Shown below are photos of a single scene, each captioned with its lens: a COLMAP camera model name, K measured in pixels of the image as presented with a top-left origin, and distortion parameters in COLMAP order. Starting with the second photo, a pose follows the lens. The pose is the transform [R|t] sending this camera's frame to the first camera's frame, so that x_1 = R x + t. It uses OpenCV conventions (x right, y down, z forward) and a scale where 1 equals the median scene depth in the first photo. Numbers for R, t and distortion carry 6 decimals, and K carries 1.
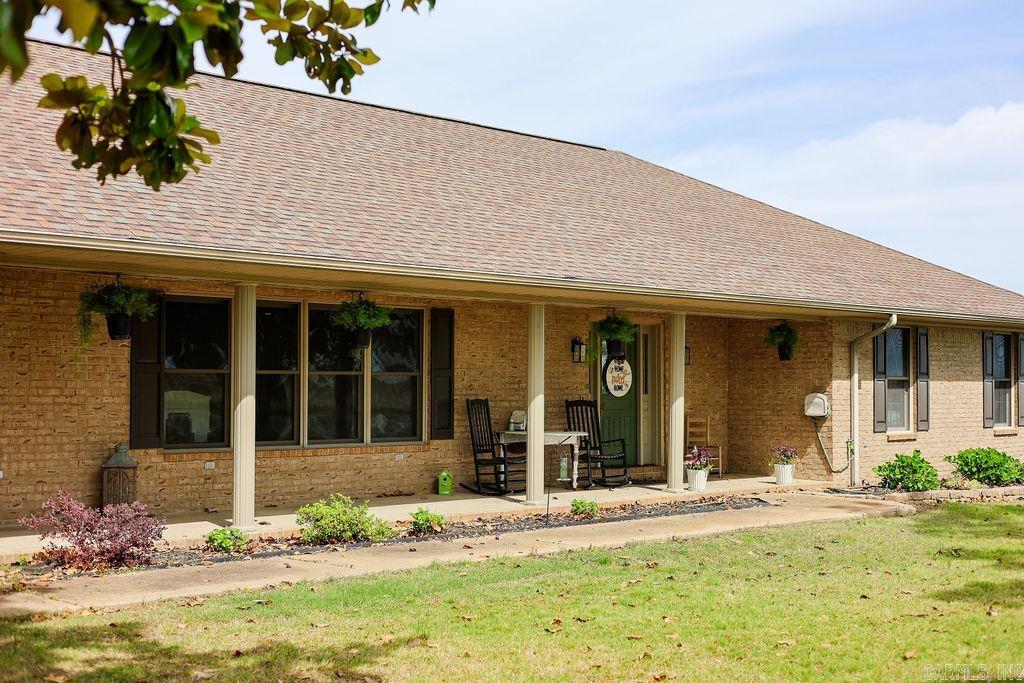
lens RADIAL K [[1434.2, 0, 512.0], [0, 1434.2, 341.5], [0, 0, 1]] dist [0.088229, -0.433701]
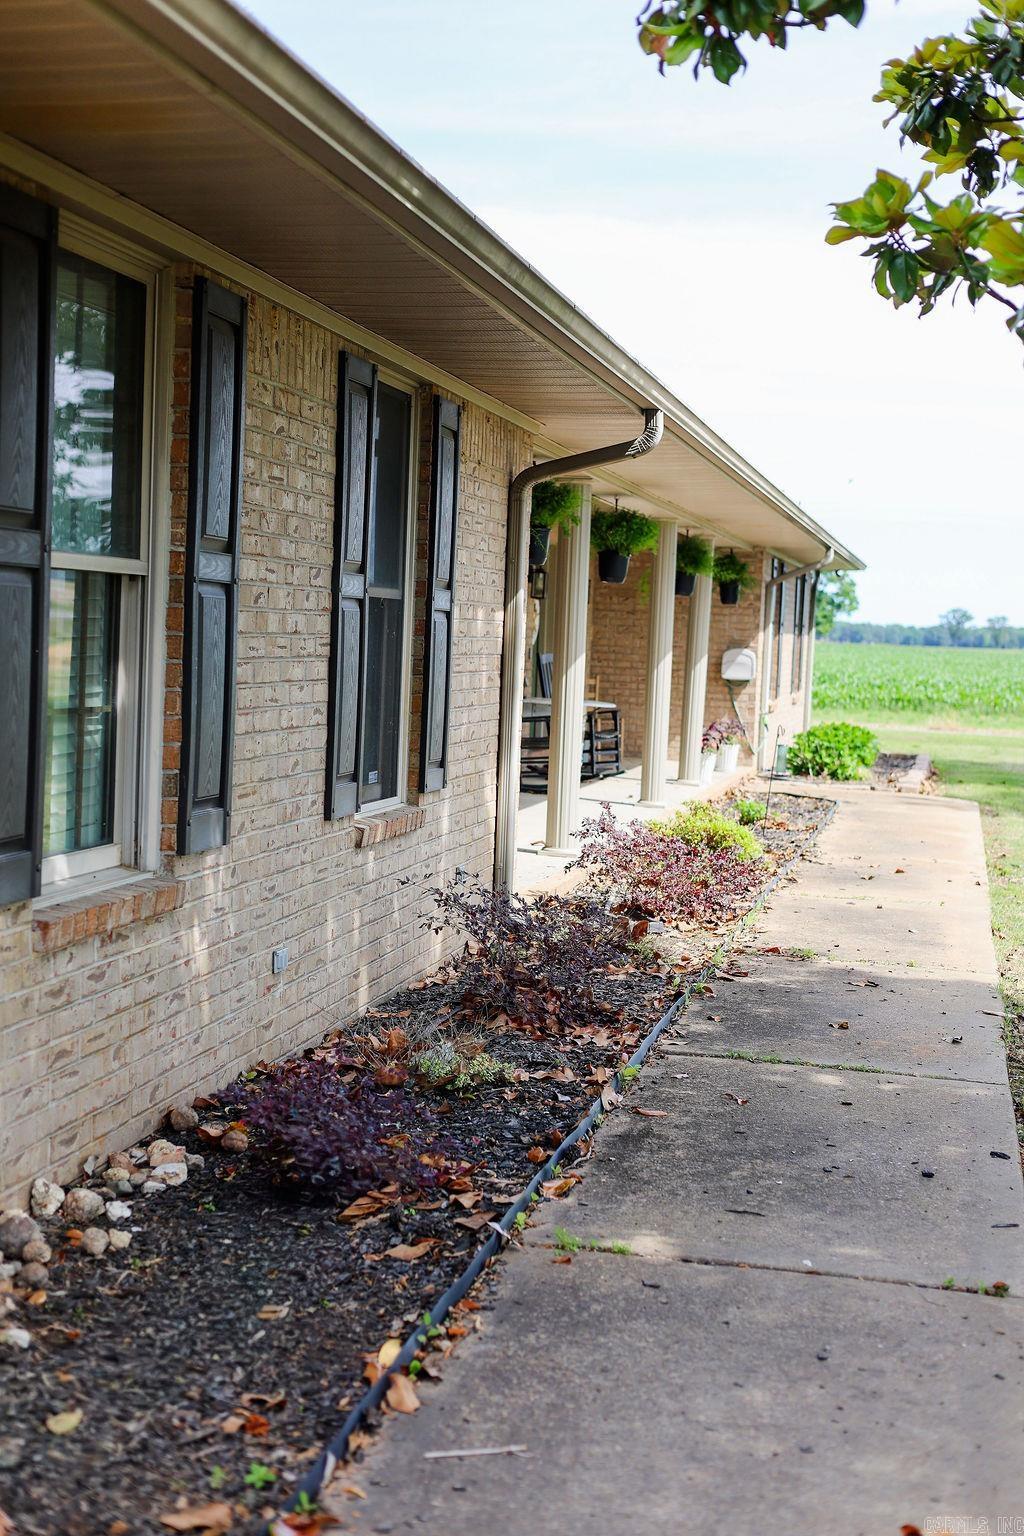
lens RADIAL K [[2151.3, 0, 513.4], [0, 2151.3, 807.2], [0, 0, 1]] dist [0.088229, -0.433701]
pose [[0.853088, -0.011670, 0.521637, -0.469425], [-0.054670, 0.992247, 0.111608, -0.000884], [-0.518895, -0.123729, 0.845836, 0.106278]]
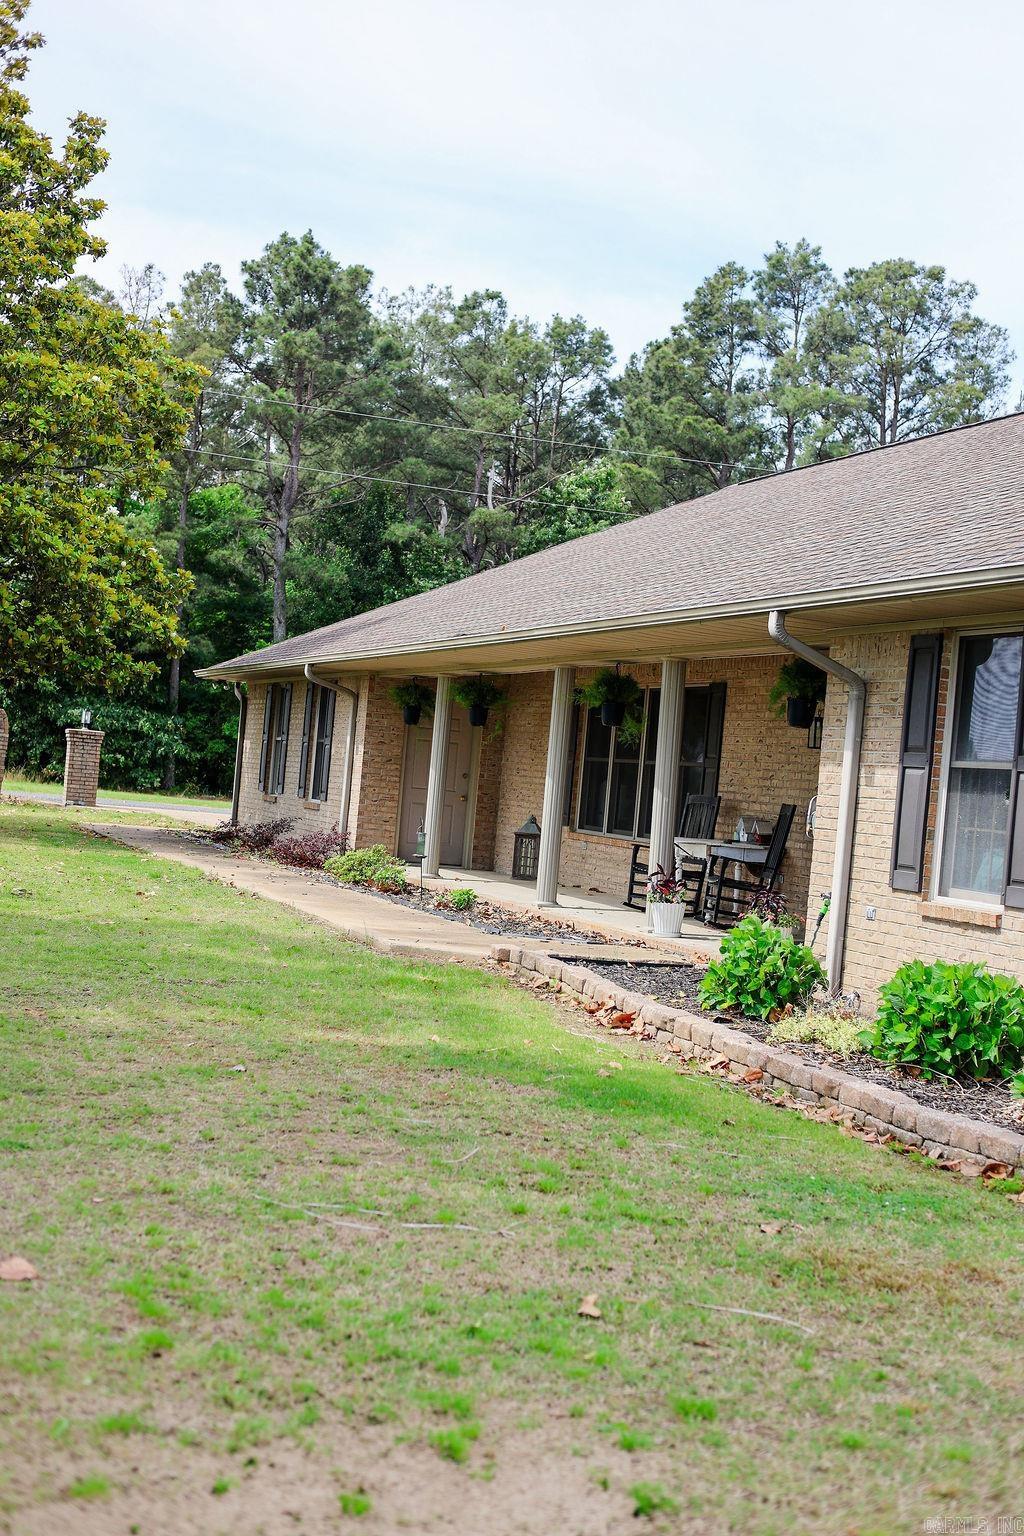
lens RADIAL K [[2163.1, 0, 512.0], [0, 2163.1, 768.0], [0, 0, 1]] dist [0.081476, -0.365212]
pose [[-0.484920, -0.051200, -0.873059, 0.894640], [-0.059738, 0.997892, -0.025341, 0.051900], [0.872516, 0.039867, -0.486956, 1.252129]]
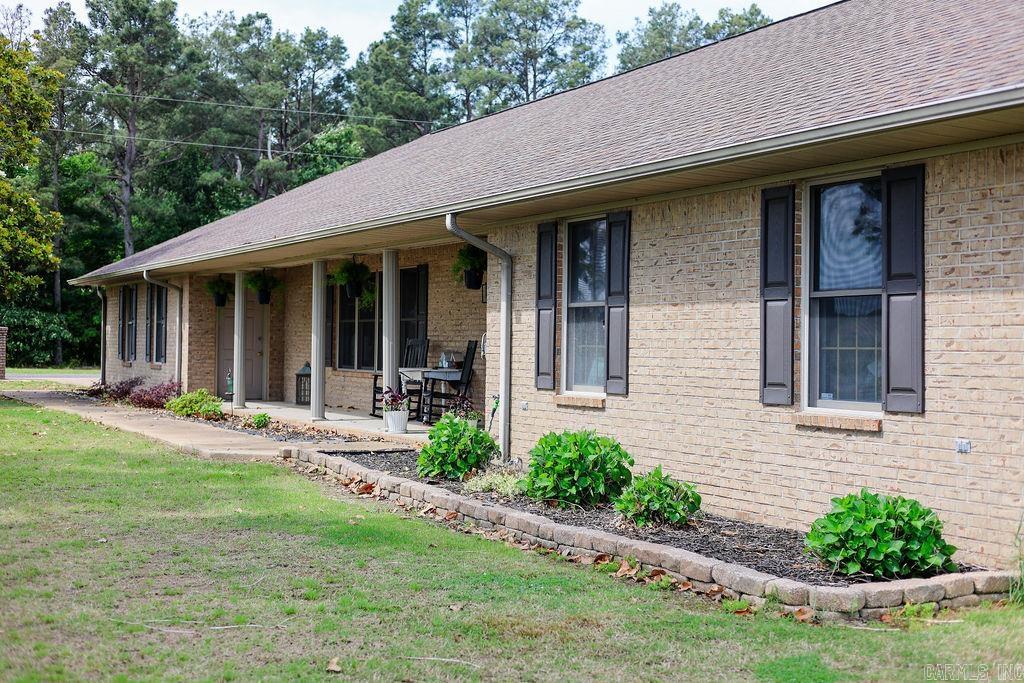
lens RADIAL K [[1442.0, 0, 511.4], [0, 1442.0, 324.2], [0, 0, 1]] dist [0.081476, -0.365212]
pose [[-0.355638, -0.022835, -0.934345, 0.899008], [0.015071, 0.999431, -0.030162, 0.054920], [0.934502, -0.024808, -0.355091, 1.263501]]
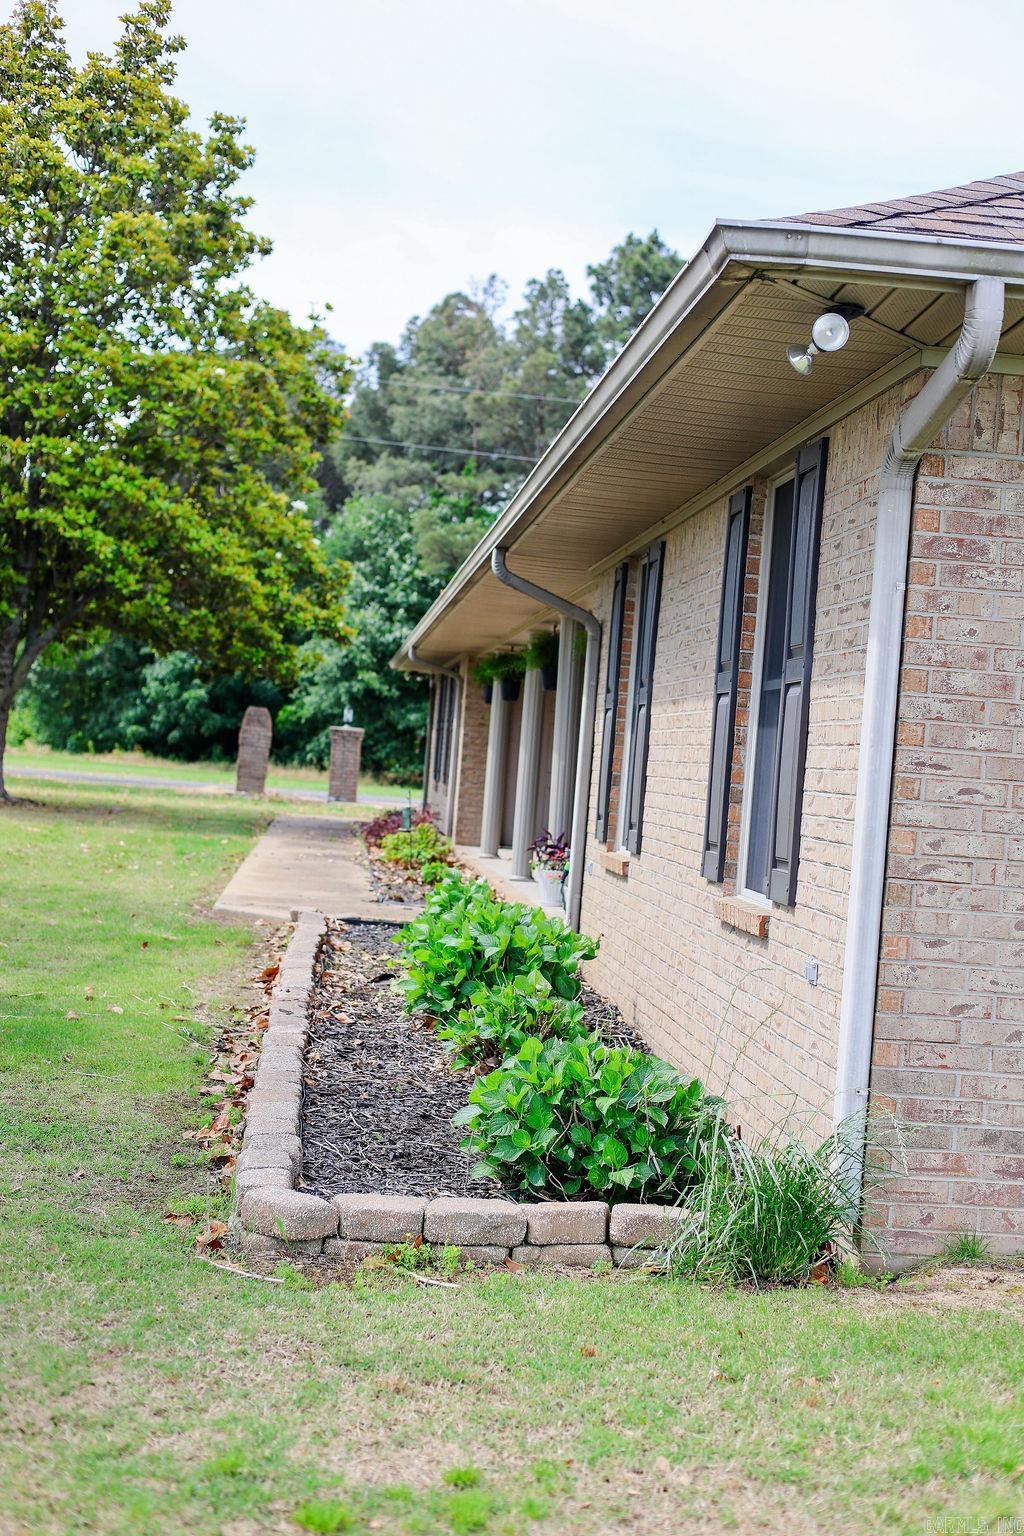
lens RADIAL K [[2151.3, 0, 513.4], [0, 2151.3, 807.2], [0, 0, 1]] dist [0.088229, -0.433701]
pose [[-0.662684, -0.034128, -0.748121, 0.737475], [-0.051463, 0.998675, 0.000027, 0.056798], [0.747129, 0.038518, -0.663563, 1.418932]]
